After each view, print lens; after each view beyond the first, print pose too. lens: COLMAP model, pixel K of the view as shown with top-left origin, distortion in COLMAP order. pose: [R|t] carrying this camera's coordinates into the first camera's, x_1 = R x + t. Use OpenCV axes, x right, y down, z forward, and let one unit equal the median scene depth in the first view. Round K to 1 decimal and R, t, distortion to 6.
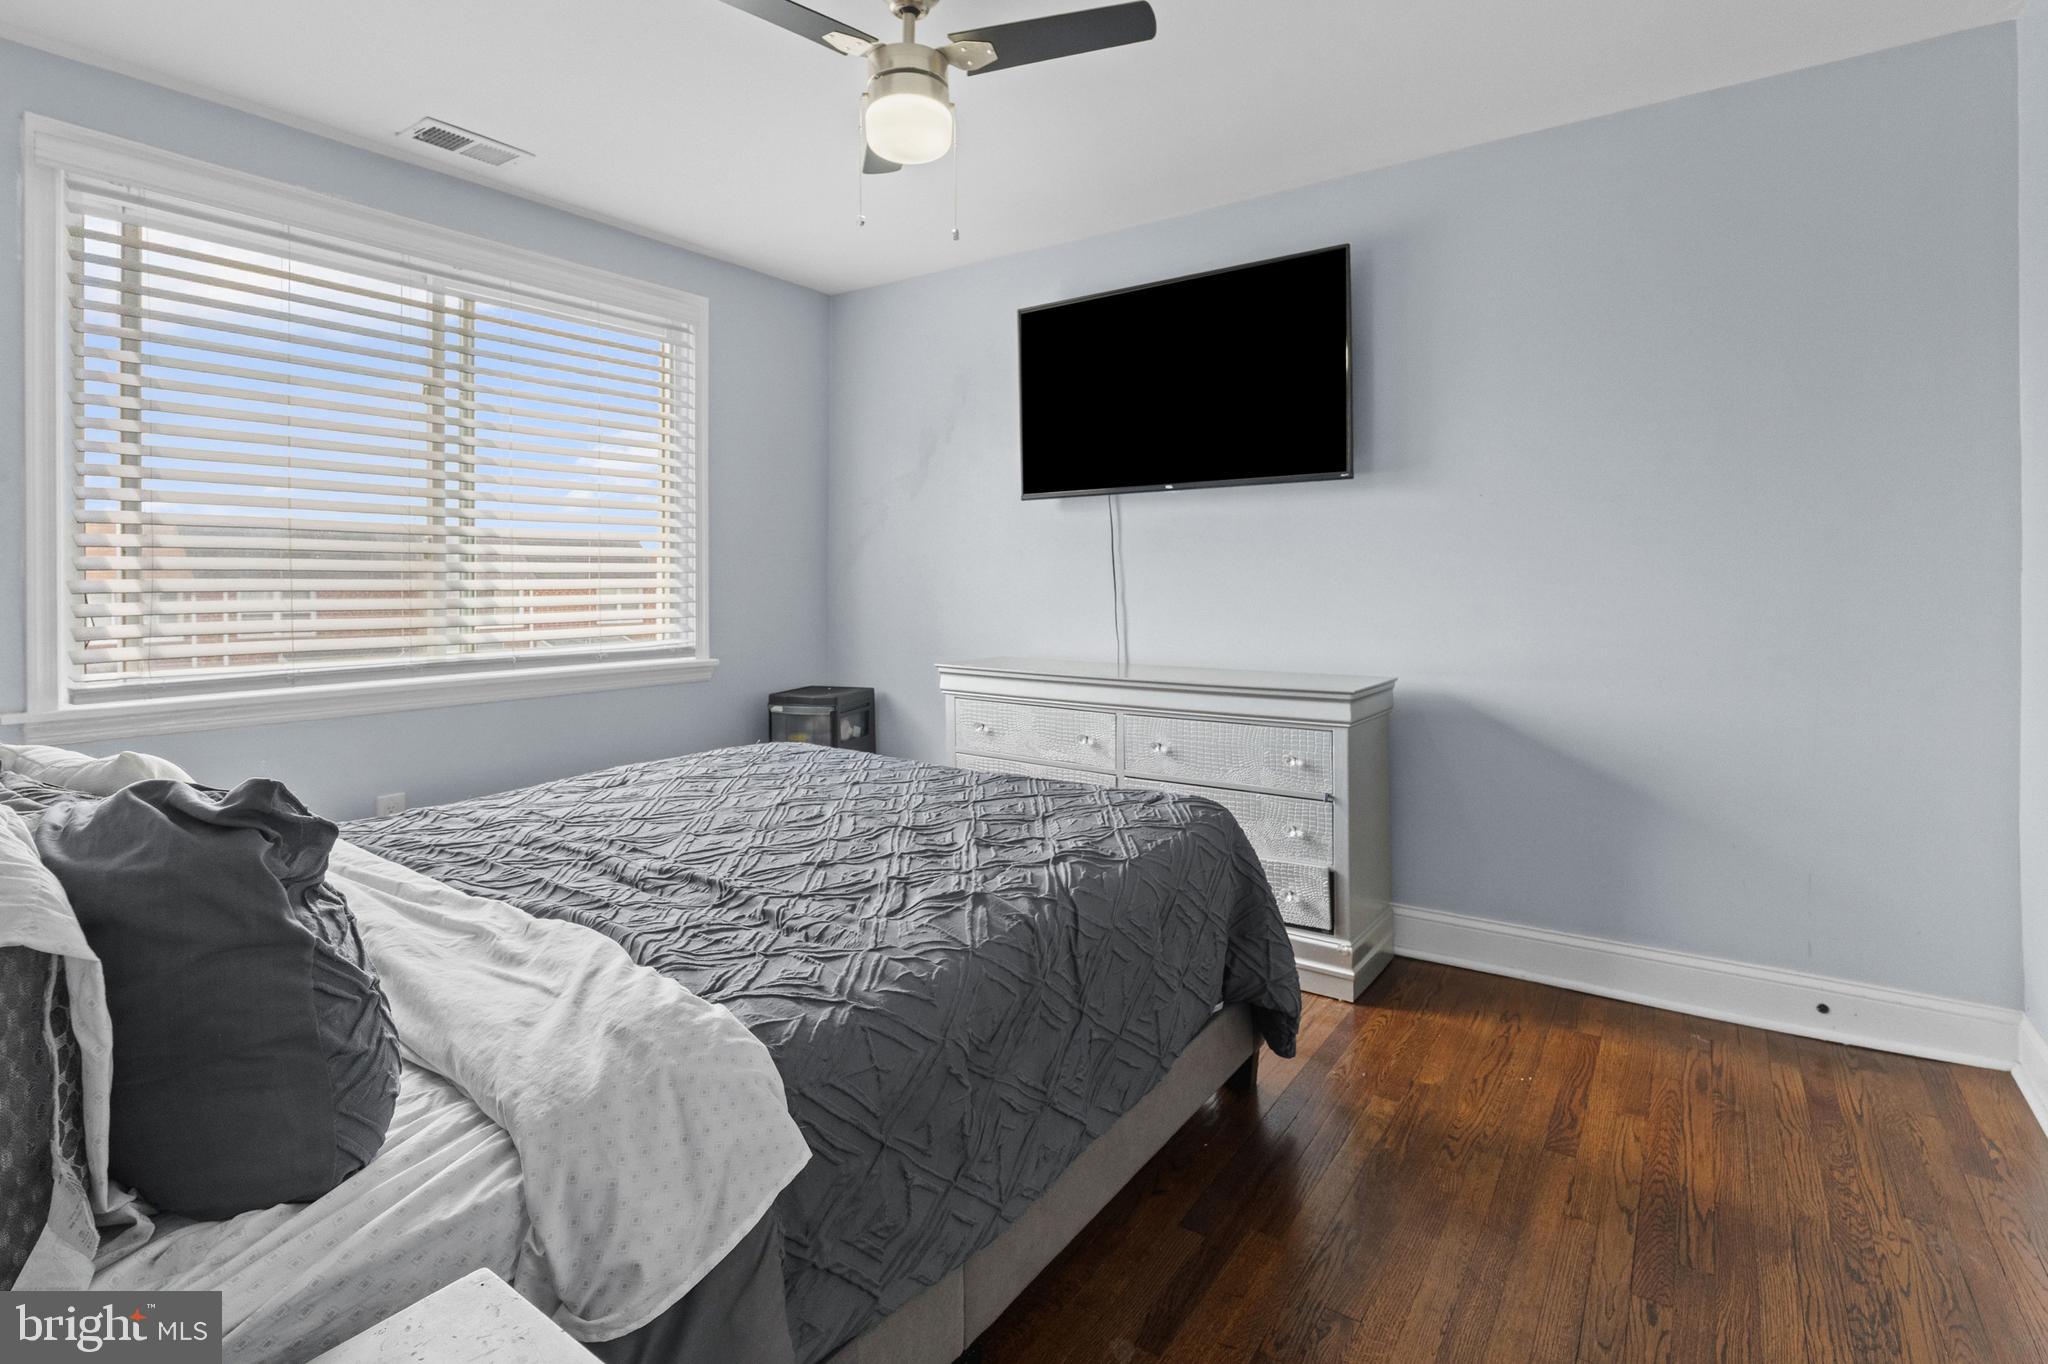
lens RADIAL K [[963.2, 0, 1027.3], [0, 963.2, 581.8], [0, 0, 1]] dist [-0.001736, 0.000183]
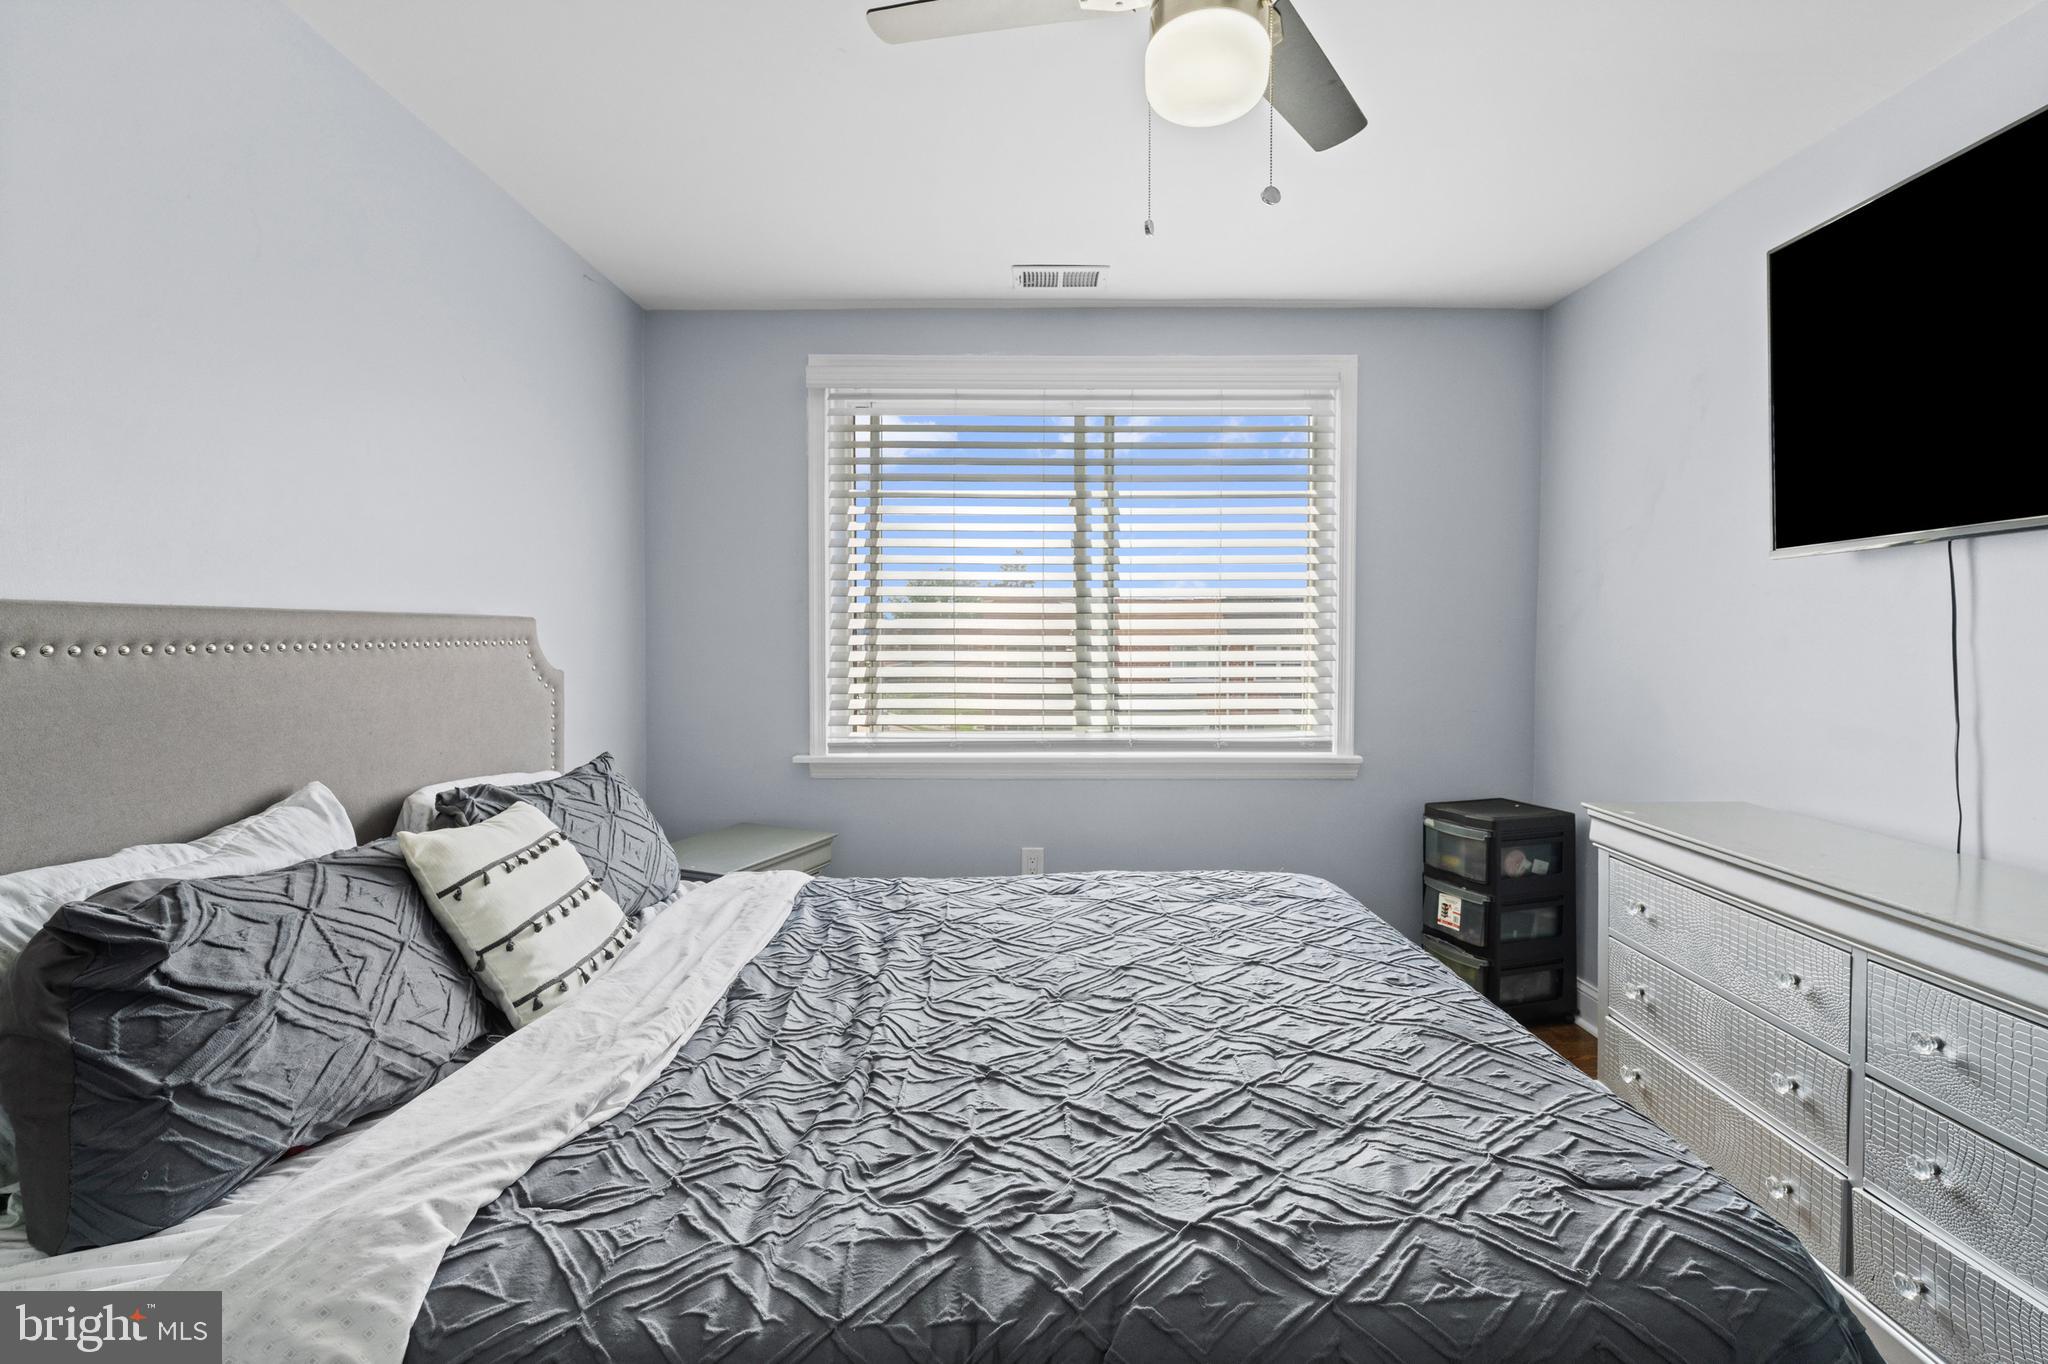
lens RADIAL K [[892.3, 0, 1021.1], [0, 892.3, 666.4], [0, 0, 1]] dist [-0.002879, -0.000430]
pose [[0.590712, 0.026236, -0.806456, 0.183561], [-0.005493, 0.999579, 0.028495, -0.030060], [0.806864, -0.012402, 0.590608, 0.283402]]
